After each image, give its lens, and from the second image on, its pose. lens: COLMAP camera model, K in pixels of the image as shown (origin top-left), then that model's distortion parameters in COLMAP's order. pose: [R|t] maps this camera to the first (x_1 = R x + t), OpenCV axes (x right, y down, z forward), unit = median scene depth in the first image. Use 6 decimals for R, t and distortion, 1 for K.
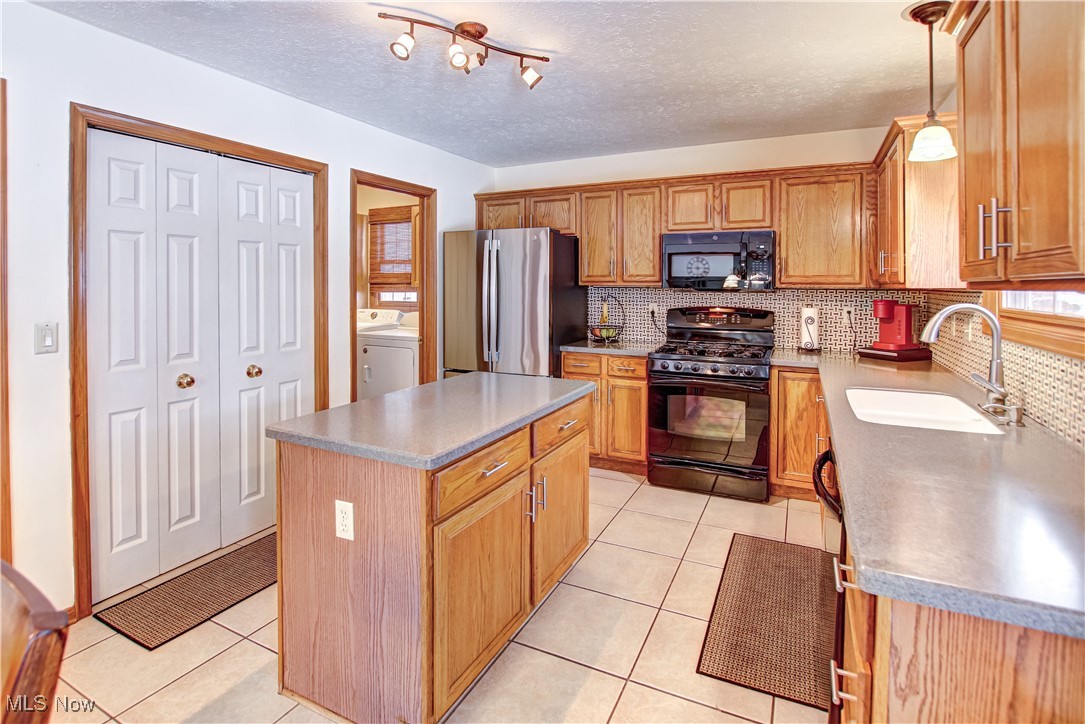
lens RADIAL K [[542.7, 0, 531.6], [0, 542.7, 290.4], [0, 0, 1]] dist [-0.023790, 0.000855]
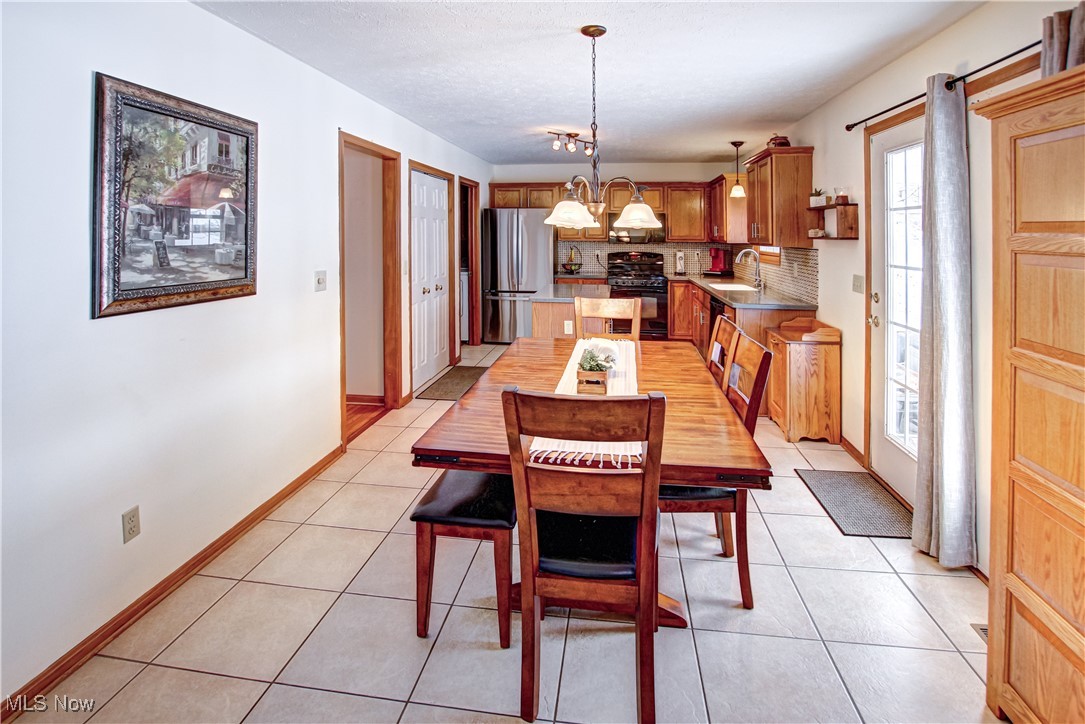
lens RADIAL K [[543.5, 0, 539.4], [0, 543.5, 232.1], [0, 0, 1]] dist [-0.023433, 0.001702]
pose [[0.948753, 0.001918, 0.316014, -0.574493], [0.002269, 0.999914, -0.012880, -0.015130], [-0.316011, 0.012937, 0.948667, -0.688855]]
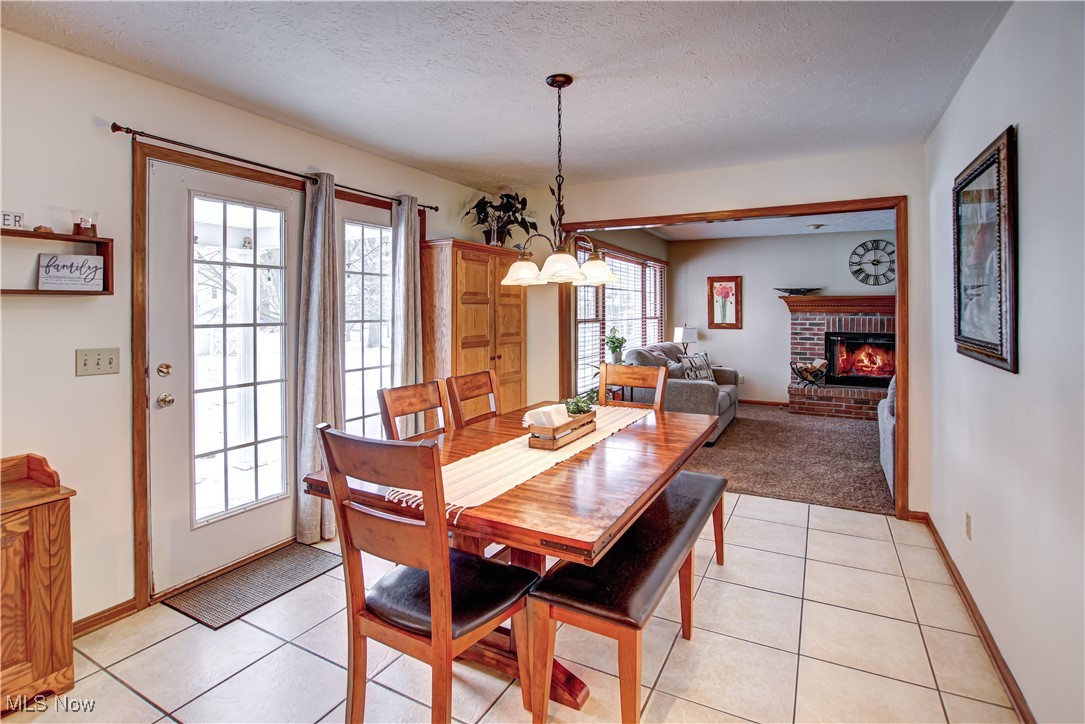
lens RADIAL K [[527.8, 0, 541.9], [0, 527.8, 309.0], [0, 0, 1]] dist [-0.001541, -0.000018]
pose [[-0.999672, -0.004131, 0.025283, -0.301144], [-0.003749, 0.999879, 0.015118, -0.007910], [-0.025342, 0.015018, -0.999566, 0.540363]]
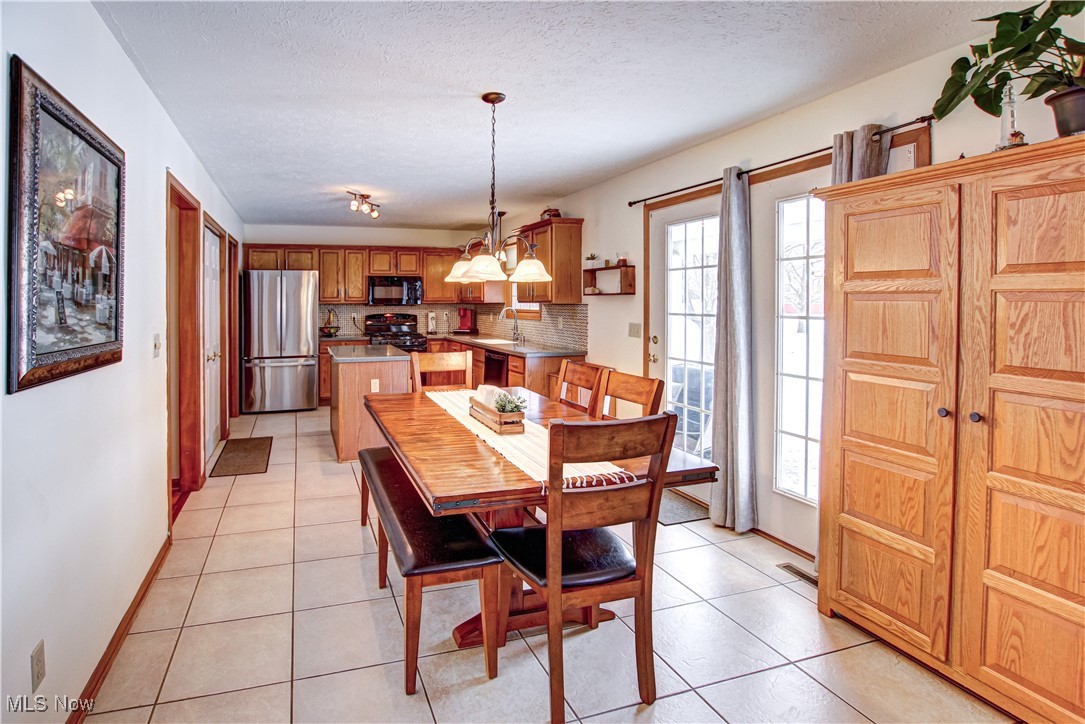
lens RADIAL K [[529.5, 0, 444.1], [0, 529.5, 302.8], [0, 0, 1]] dist [-0.024141, -0.000487]
pose [[0.740774, -0.009694, 0.671684, -0.814939], [0.015806, 0.999871, -0.003001, 0.000915], [-0.671568, 0.012840, 0.740831, -0.551990]]
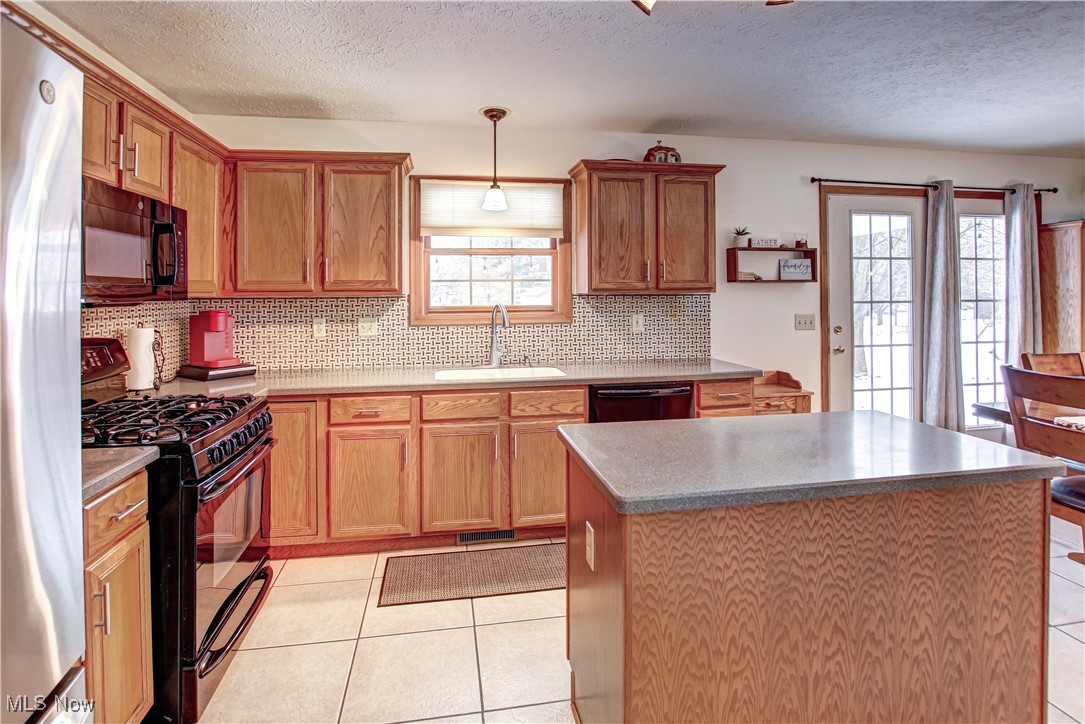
lens RADIAL K [[542.7, 0, 531.6], [0, 542.7, 290.4], [0, 0, 1]] dist [-0.023790, 0.000855]
pose [[-0.591846, -0.002139, 0.806048, -0.299963], [0.012203, 0.999858, 0.011614, -0.015214], [-0.805958, 0.016710, -0.591736, 0.960823]]
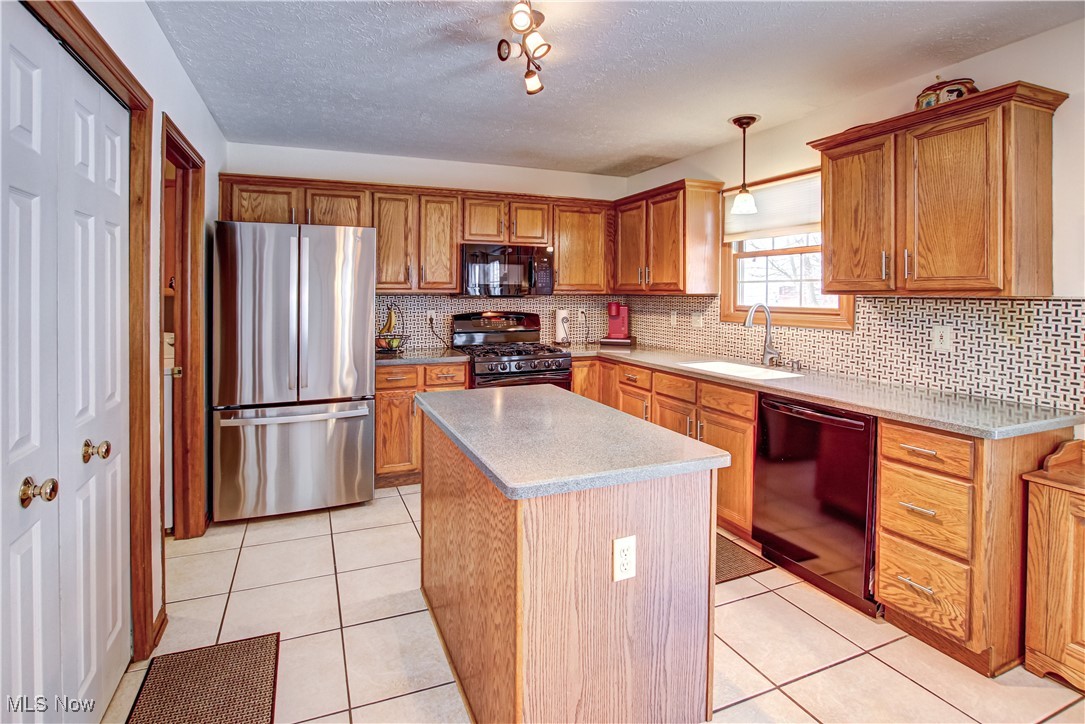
lens RADIAL K [[542.7, 0, 531.6], [0, 542.7, 290.4], [0, 0, 1]] dist [-0.023790, 0.000855]
pose [[0.653895, -0.002331, 0.756581, -0.468266], [0.010938, 0.999920, -0.006372, -0.005266], [-0.756506, 0.012442, 0.653869, 0.220619]]
